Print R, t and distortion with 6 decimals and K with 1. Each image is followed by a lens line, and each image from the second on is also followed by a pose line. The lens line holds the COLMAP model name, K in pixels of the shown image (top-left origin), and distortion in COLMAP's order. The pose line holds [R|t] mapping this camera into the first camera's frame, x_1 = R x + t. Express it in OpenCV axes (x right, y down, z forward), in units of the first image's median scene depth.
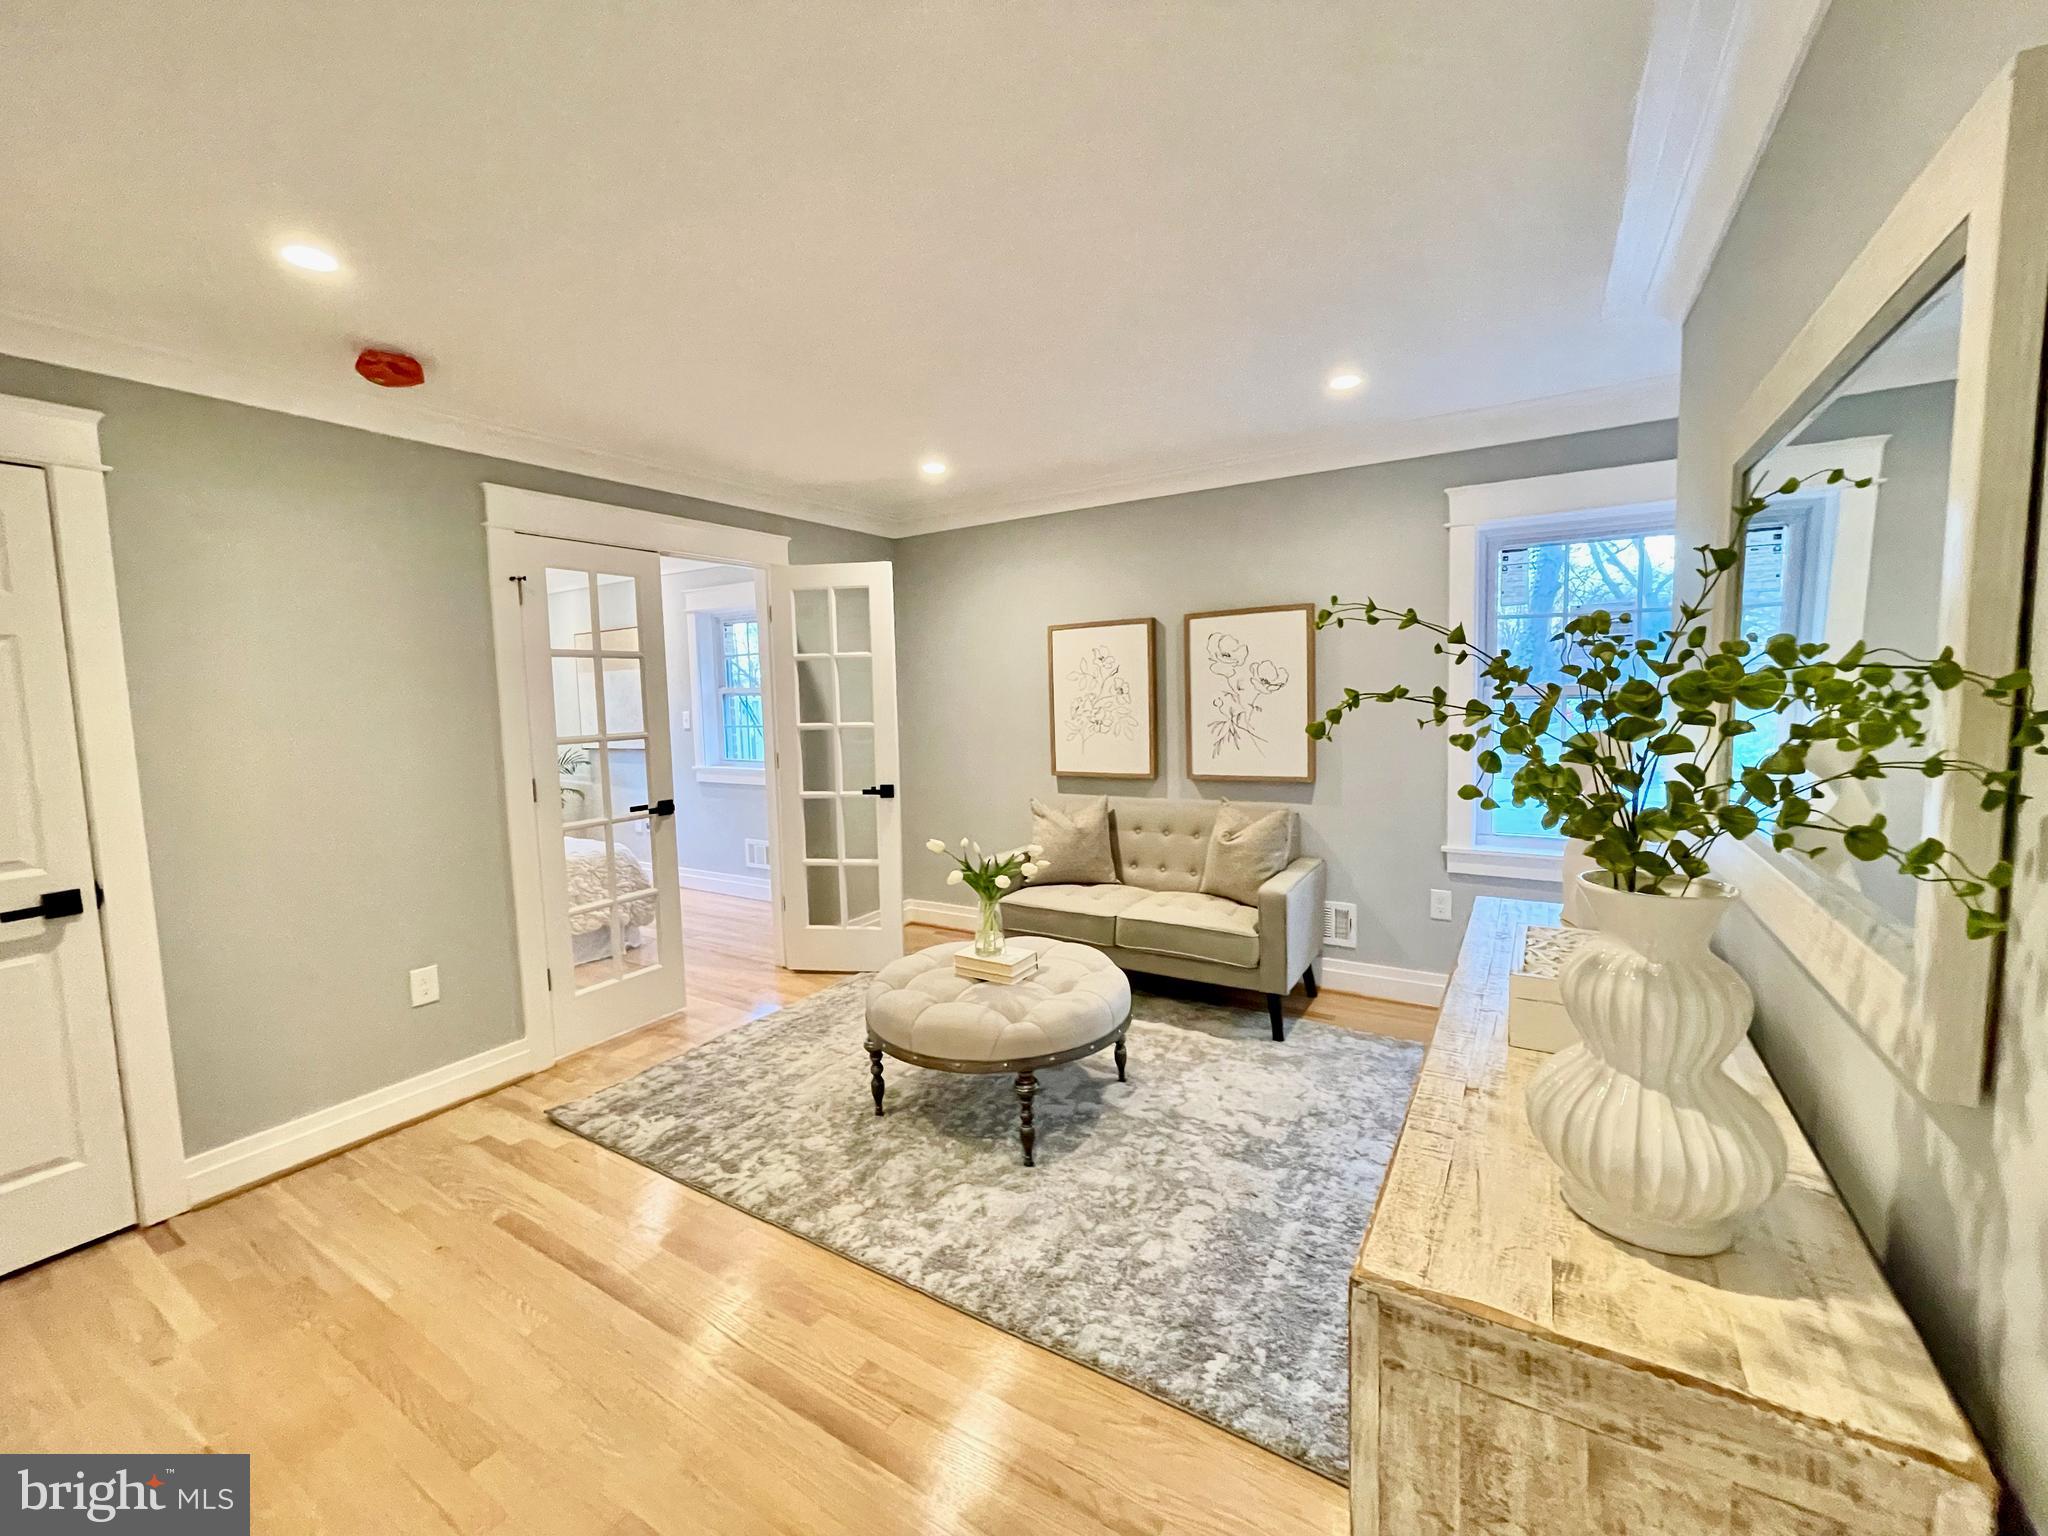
lens RADIAL K [[828.5, 0, 1029.3], [0, 828.5, 763.4], [0, 0, 1]] dist [0.002370, 0.000193]
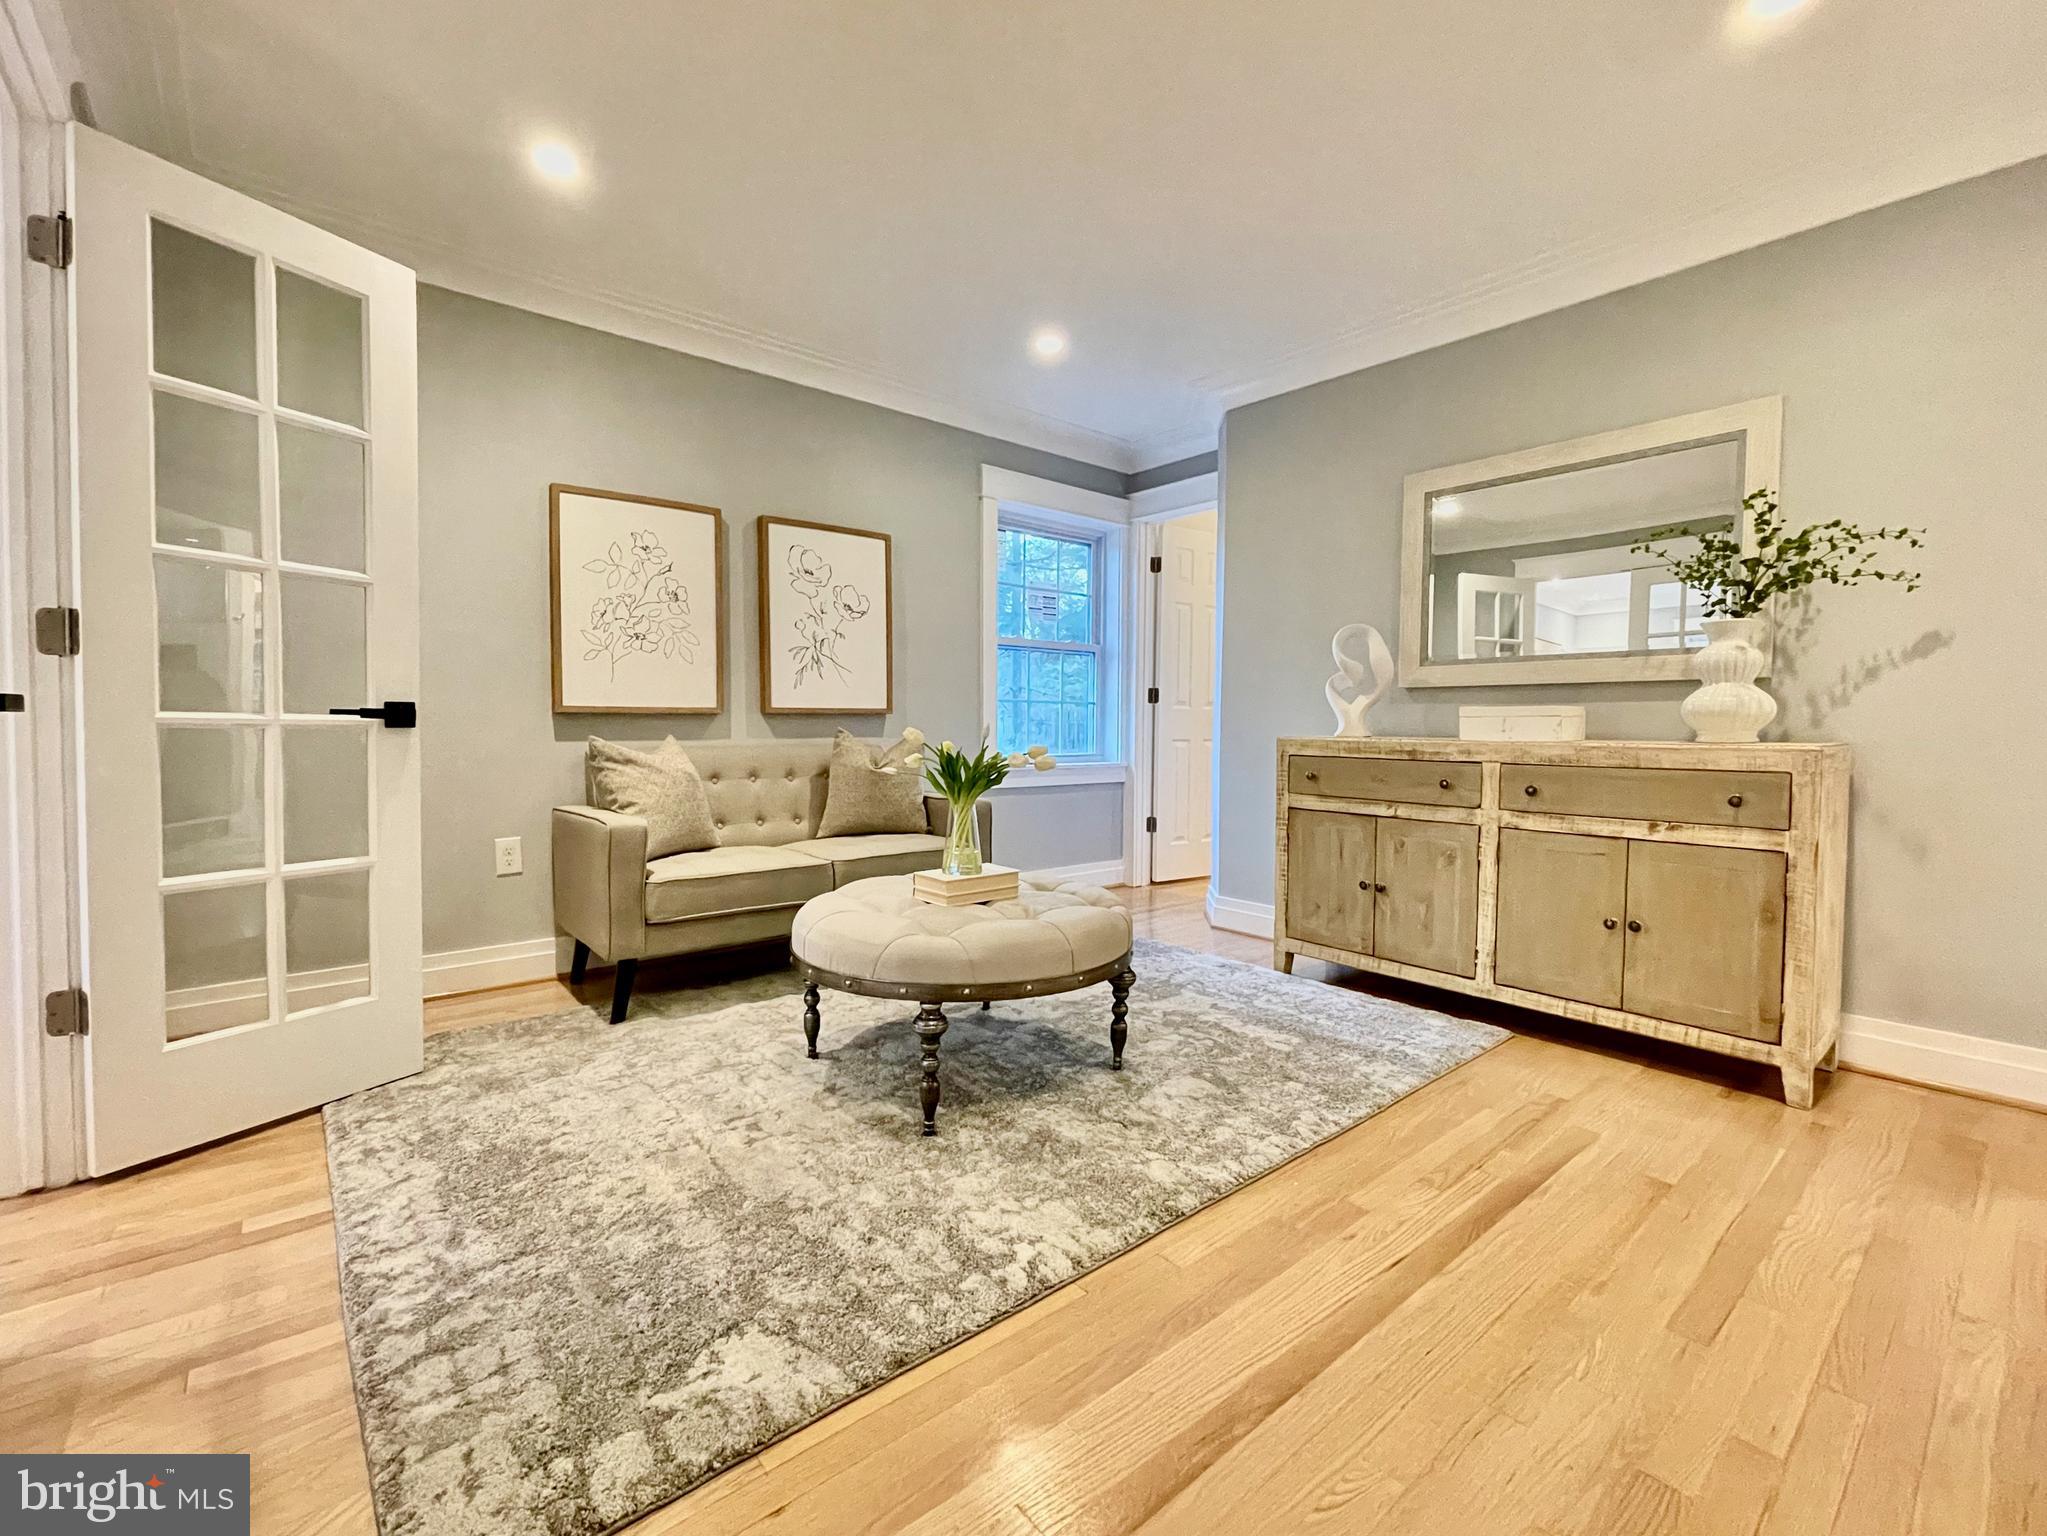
lens RADIAL K [[883.0, 0, 1027.8], [0, 883.0, 759.2], [0, 0, 1]] dist [-0.001290, -0.000118]
pose [[0.305960, -0.002885, 0.952040, -0.591180], [0.072725, 0.997144, -0.020350, 0.105436], [-0.949263, 0.075463, 0.305296, 0.496397]]
